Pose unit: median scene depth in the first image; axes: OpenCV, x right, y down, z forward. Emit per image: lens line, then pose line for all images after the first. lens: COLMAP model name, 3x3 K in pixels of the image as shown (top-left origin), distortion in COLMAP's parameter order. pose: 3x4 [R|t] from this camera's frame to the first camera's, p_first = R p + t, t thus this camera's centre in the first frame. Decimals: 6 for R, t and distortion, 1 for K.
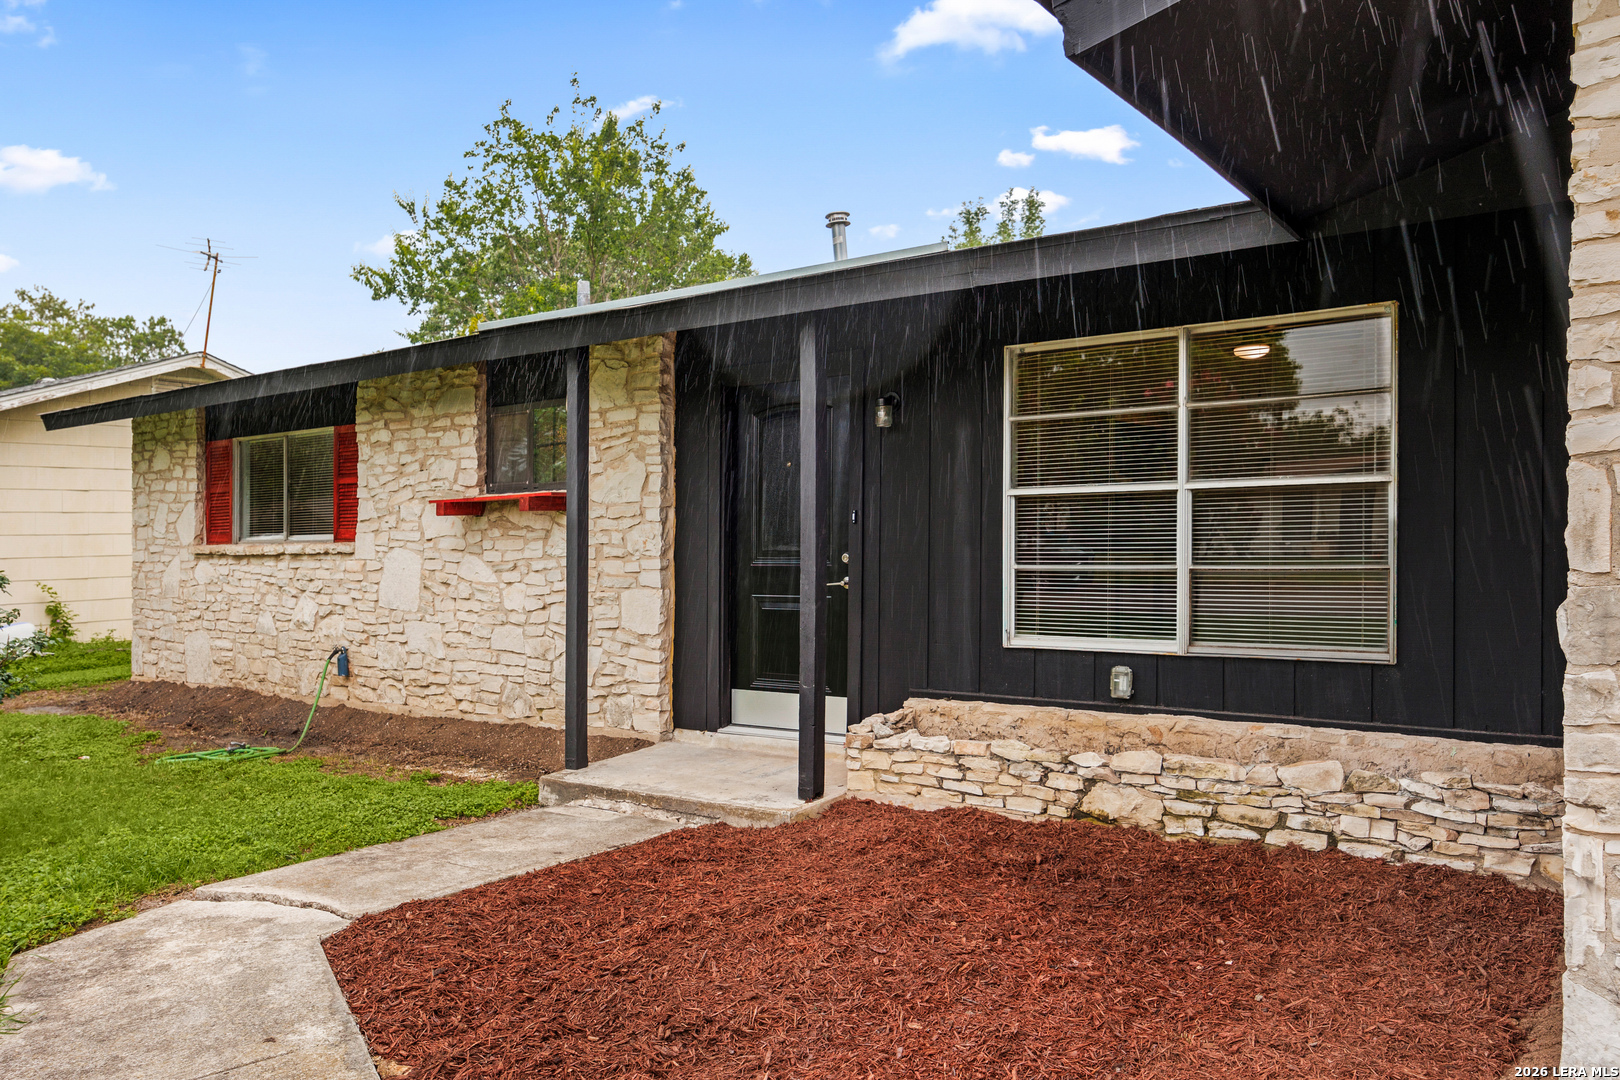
lens RADIAL K [[1224.3, 0, 812.9], [0, 1224.3, 509.3], [0, 0, 1]] dist [-0.012838, 0.000032]
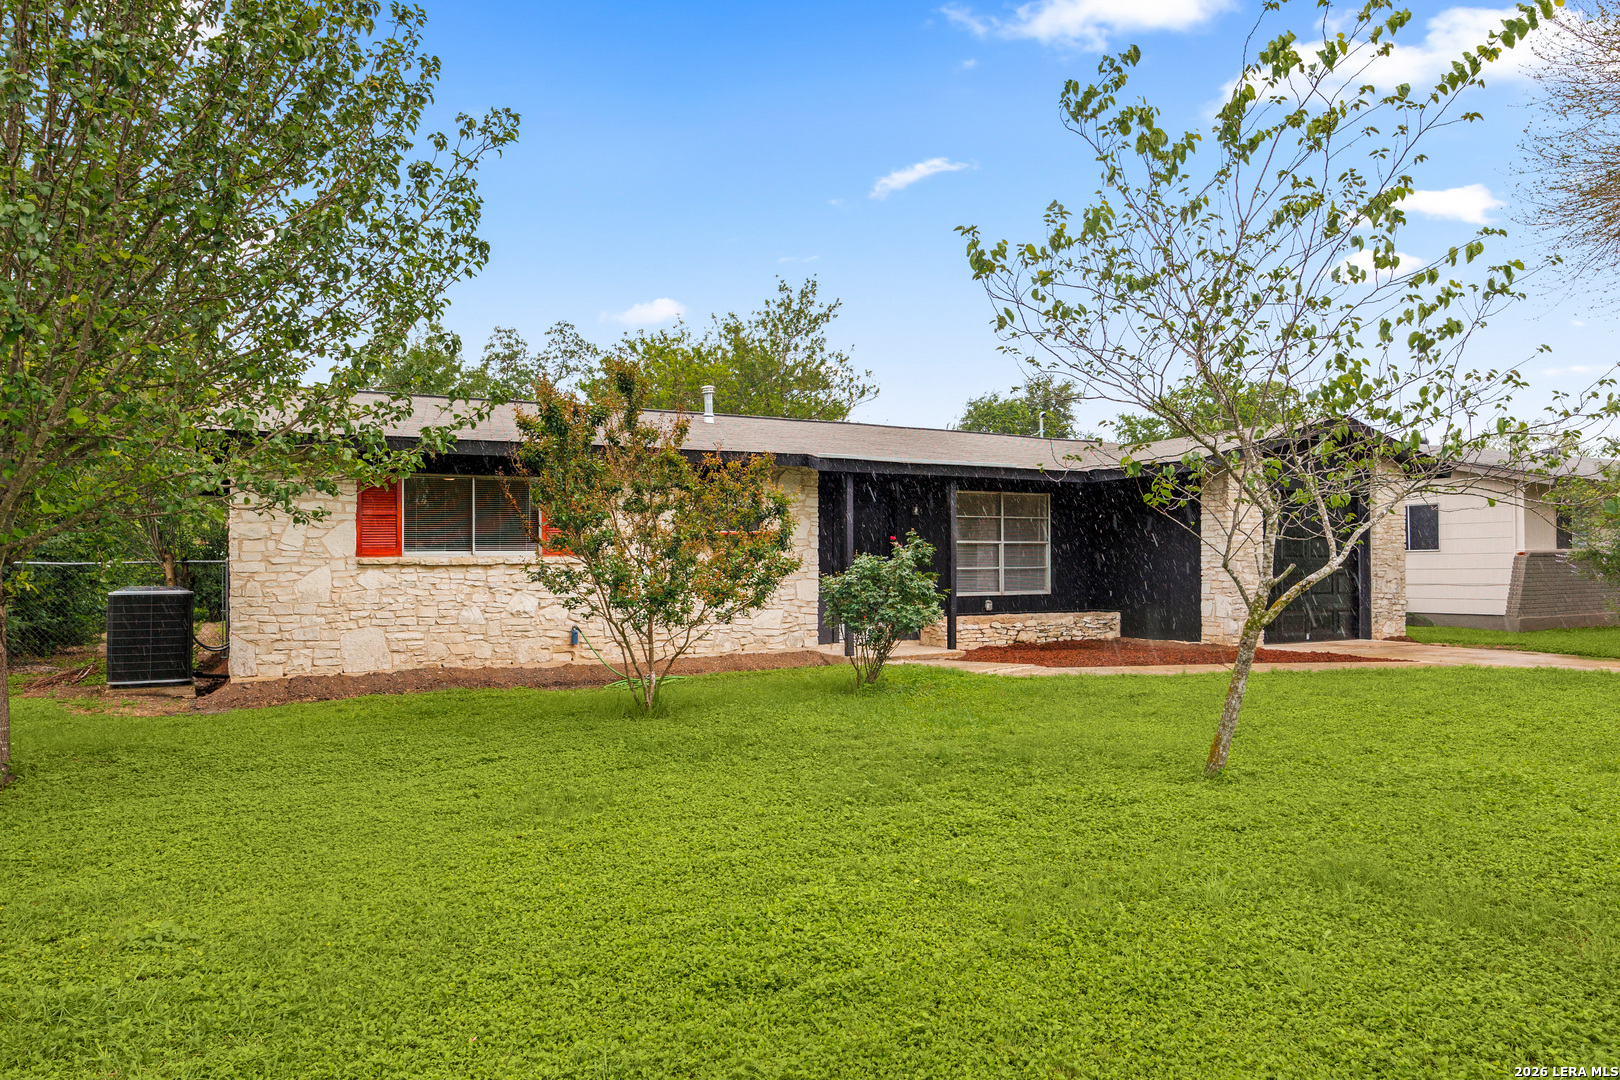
lens RADIAL K [[1060.9, 0, 810.0], [0, 1060.9, 540.0], [0, 0, 1]] dist [0.005211, 0.000433]
pose [[0.407589, 0.040394, 0.912272, -2.206249], [-0.014836, 0.999182, -0.037614, 0.078752], [-0.913045, 0.001797, 0.407855, 0.294643]]
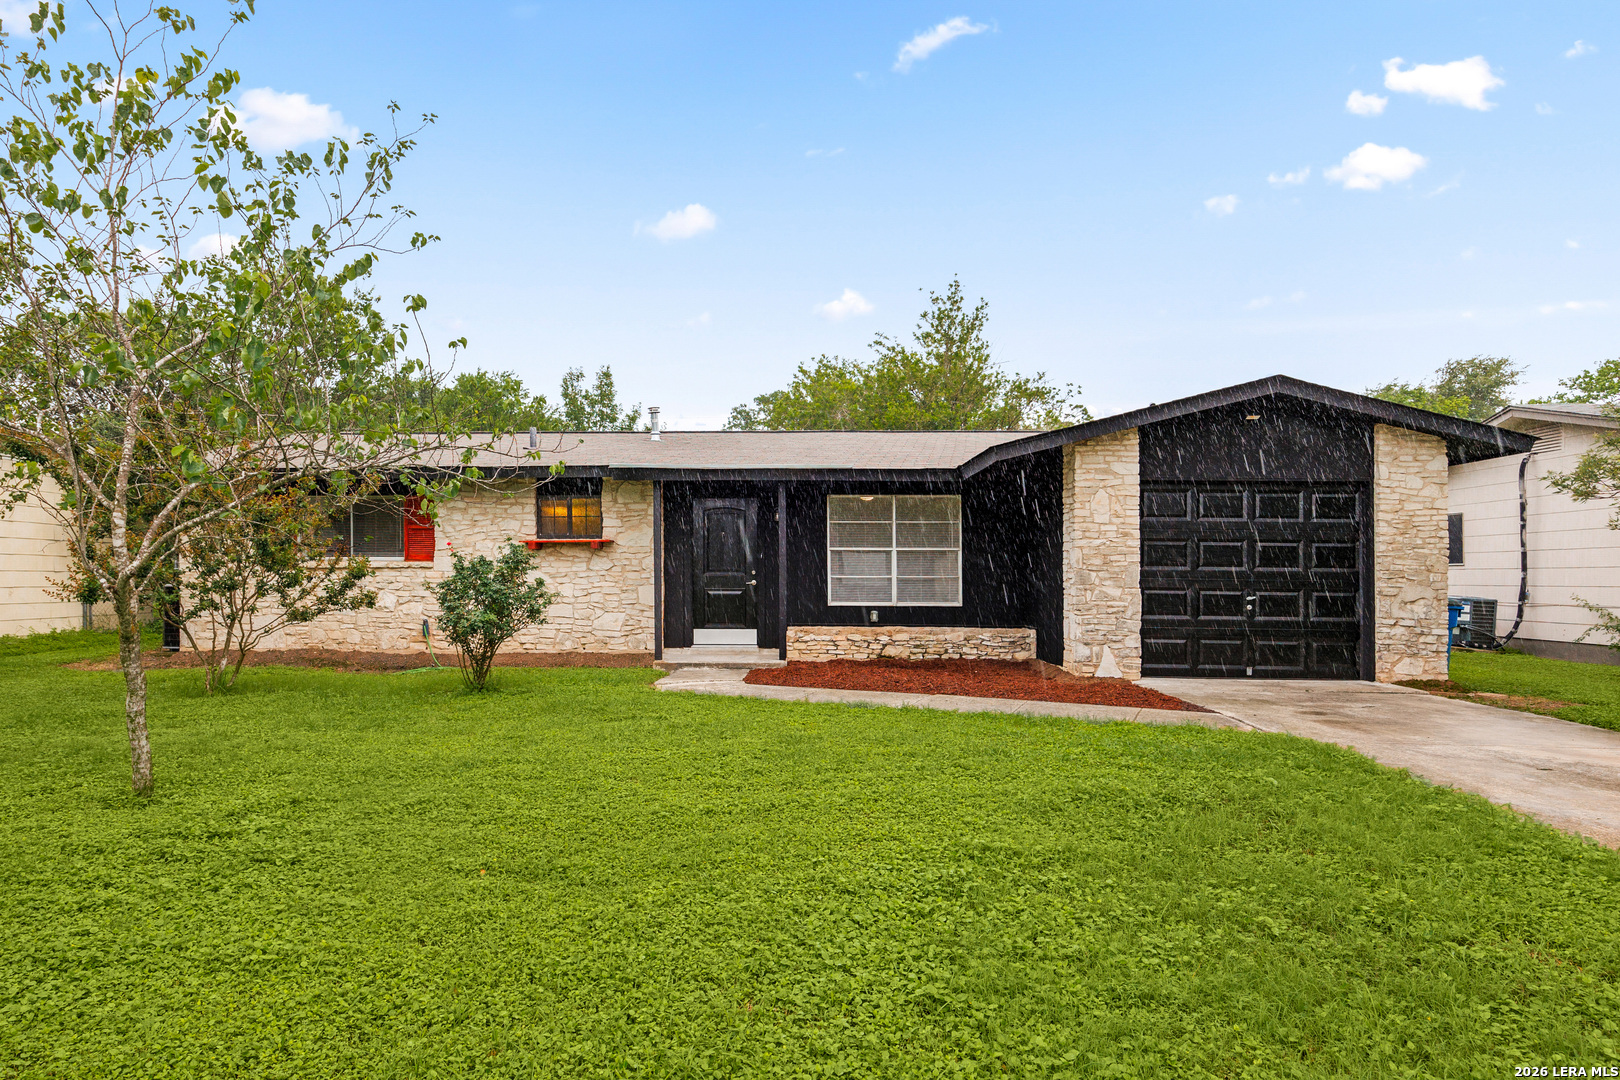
lens RADIAL K [[919.0, 0, 810.0], [0, 919.0, 540.0], [0, 0, 1]] dist [-0.003286, -0.000265]
pose [[0.823264, 0.043877, 0.565960, -1.036393], [-0.029315, 0.998964, -0.034804, 0.039288], [-0.566901, 0.012061, 0.823697, -0.654733]]
